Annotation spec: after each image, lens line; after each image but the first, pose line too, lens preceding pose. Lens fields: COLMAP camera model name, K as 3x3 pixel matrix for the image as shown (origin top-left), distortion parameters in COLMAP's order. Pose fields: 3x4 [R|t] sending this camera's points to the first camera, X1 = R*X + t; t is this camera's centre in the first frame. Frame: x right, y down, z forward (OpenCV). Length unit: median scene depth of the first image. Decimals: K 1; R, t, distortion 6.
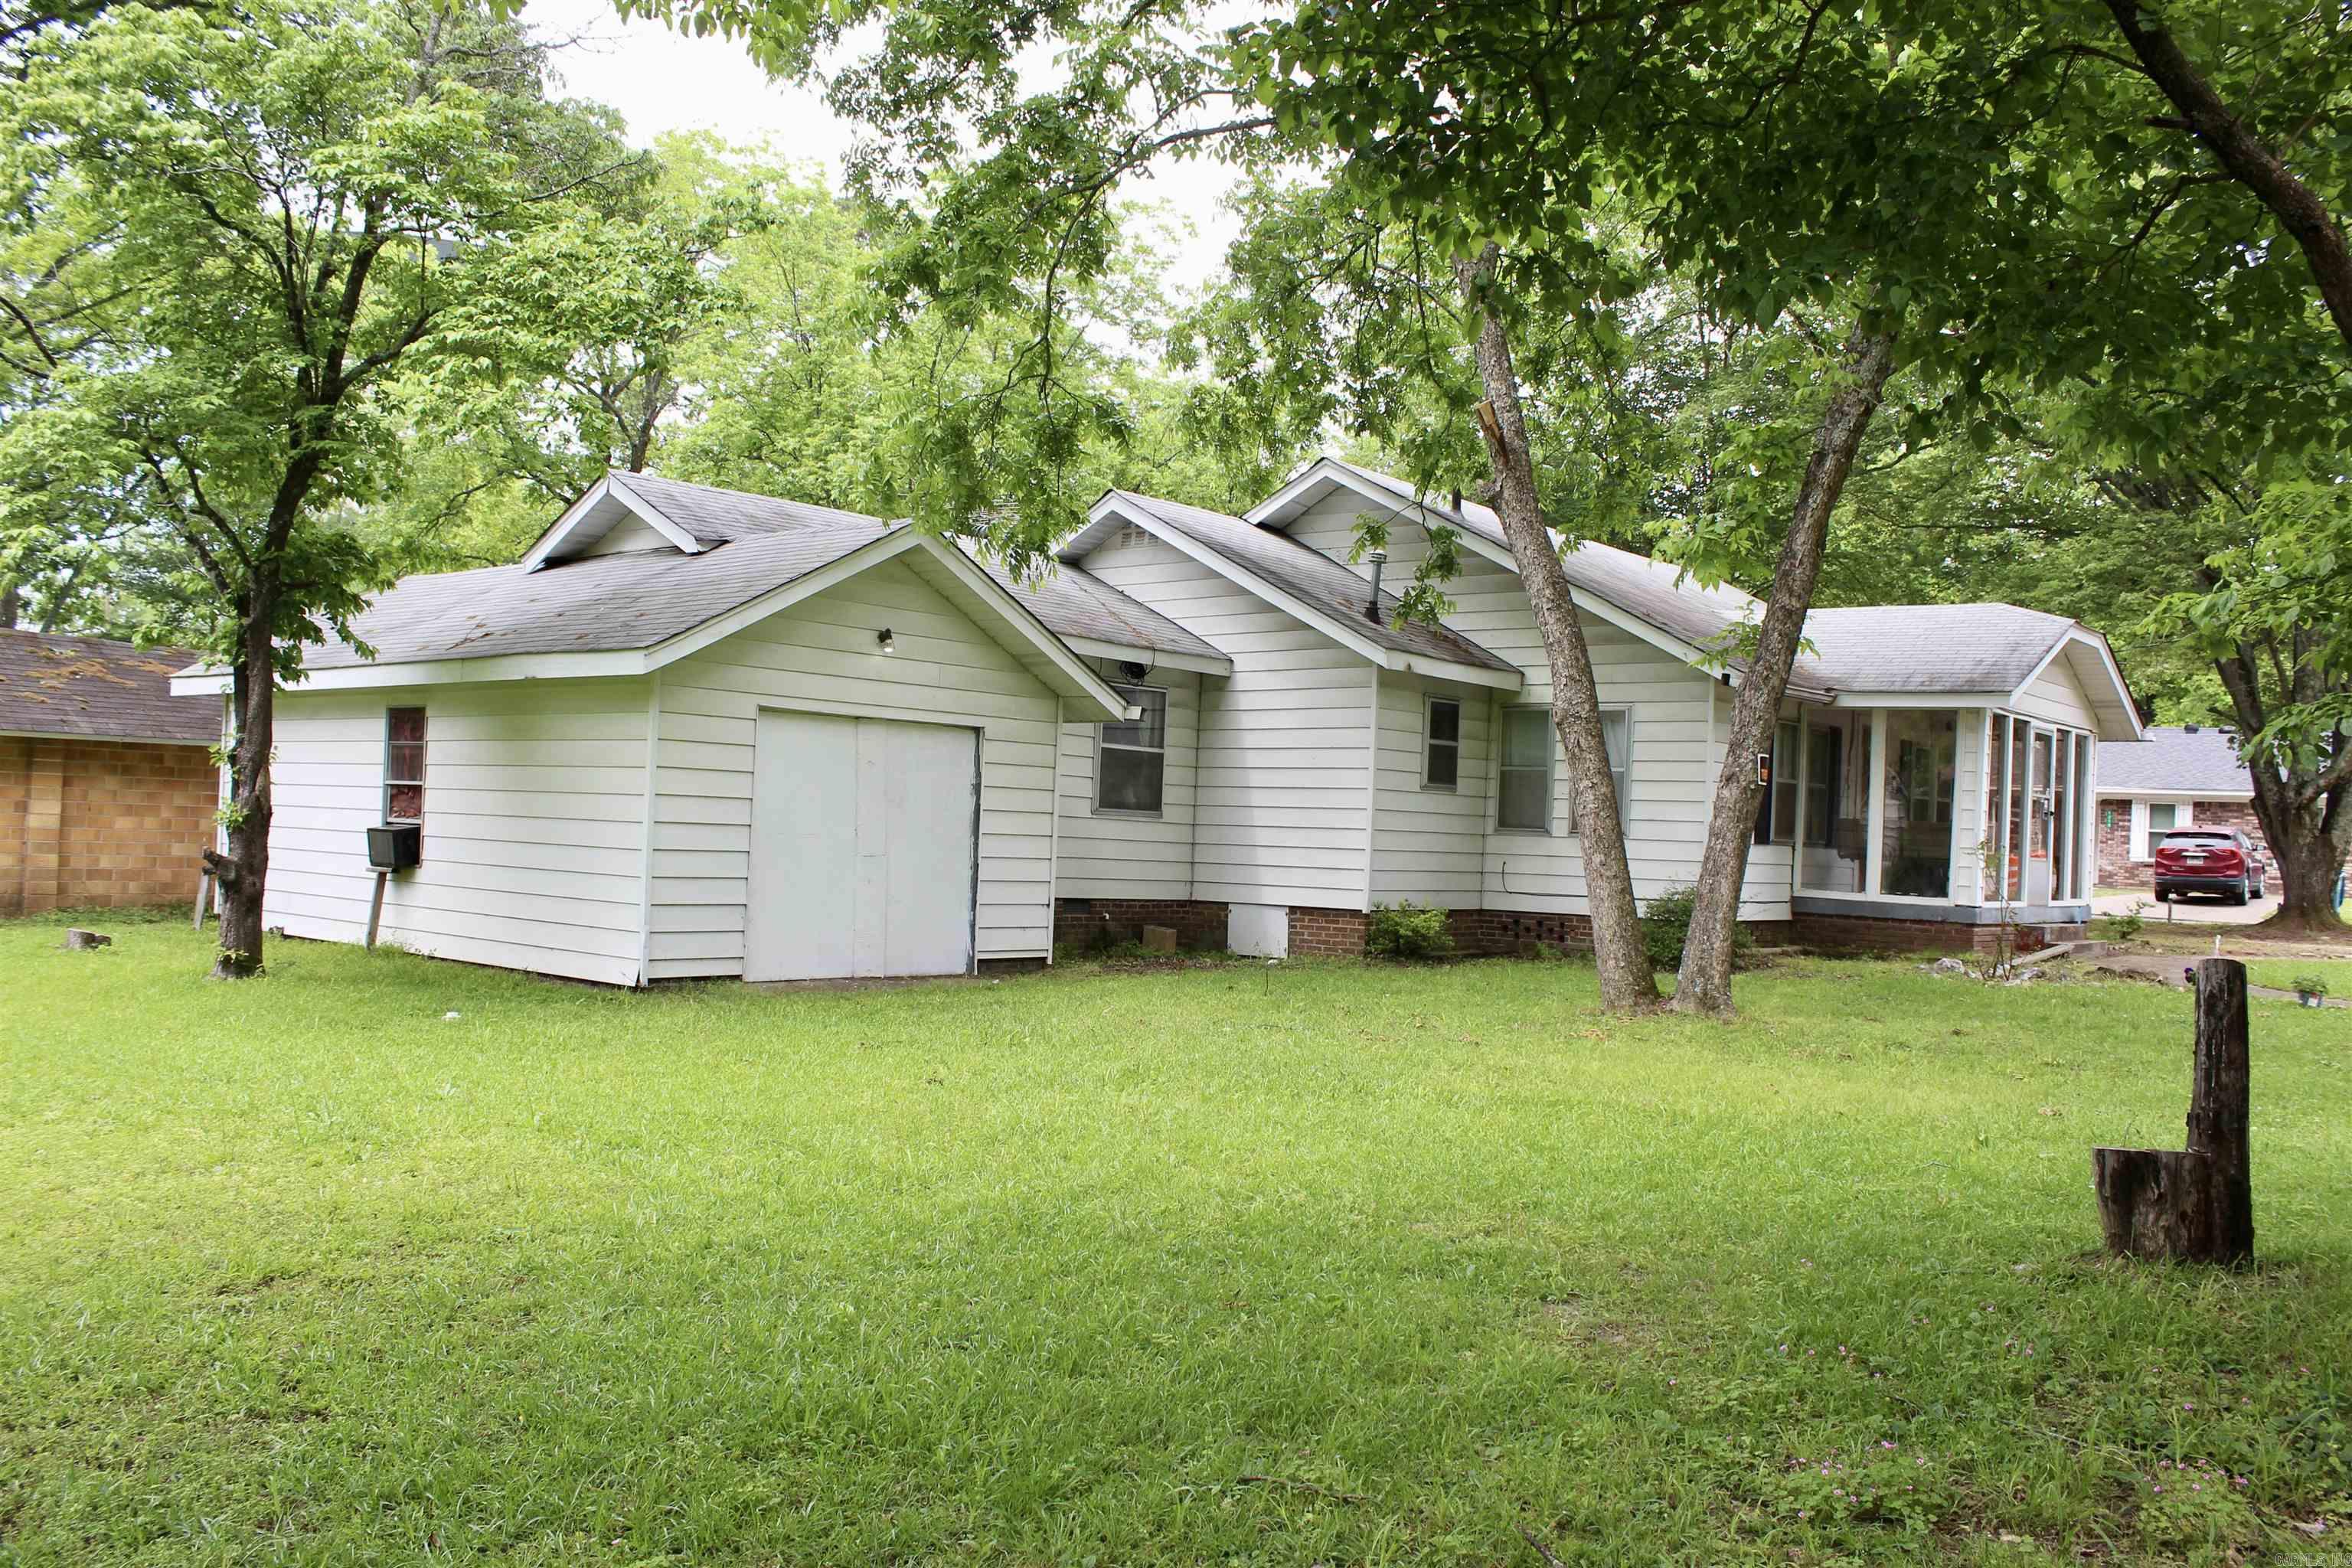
lens RADIAL K [[2086.1, 0, 1172.5], [0, 2086.1, 766.8], [0, 0, 1]] dist [-0.018096, -0.001078]
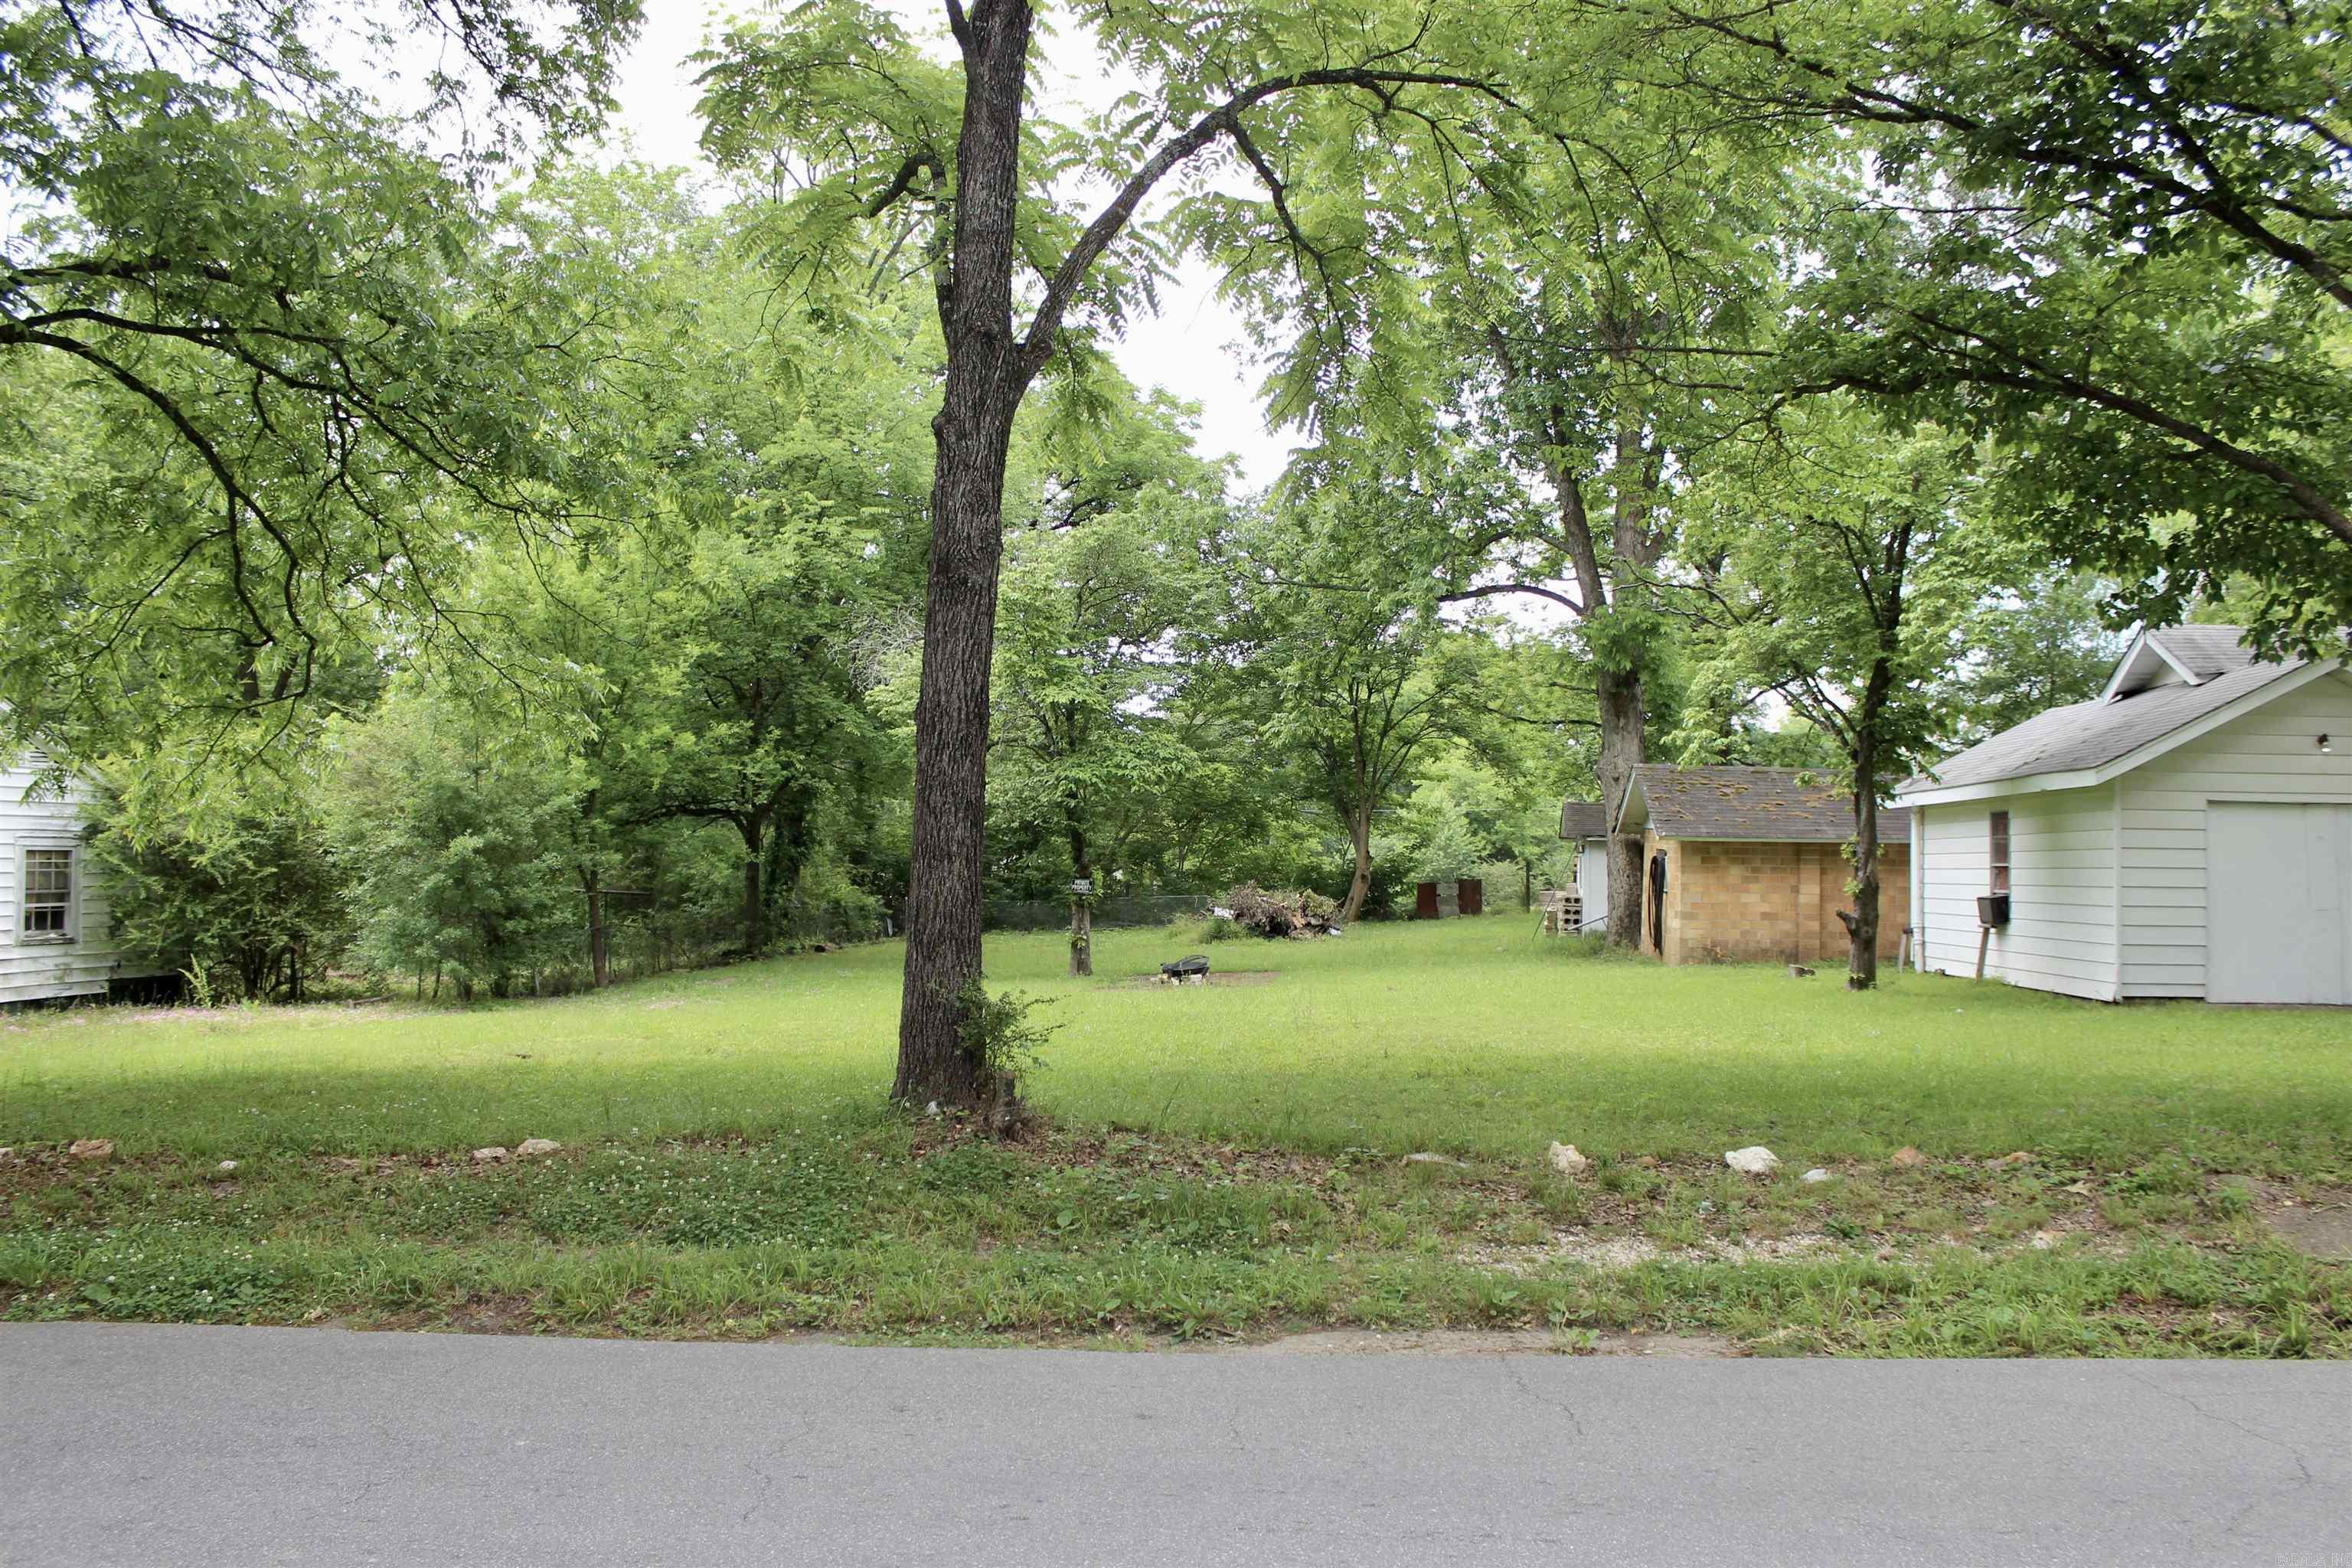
lens RADIAL K [[2086.1, 0, 1174.6], [0, 2086.1, 782.8], [0, 0, 1]] dist [-0.018096, -0.001078]
pose [[0.633974, -0.061930, -0.770870, 0.413362], [0.034187, 0.998058, -0.052066, 0.007035], [0.772598, 0.006654, 0.634861, -0.378572]]
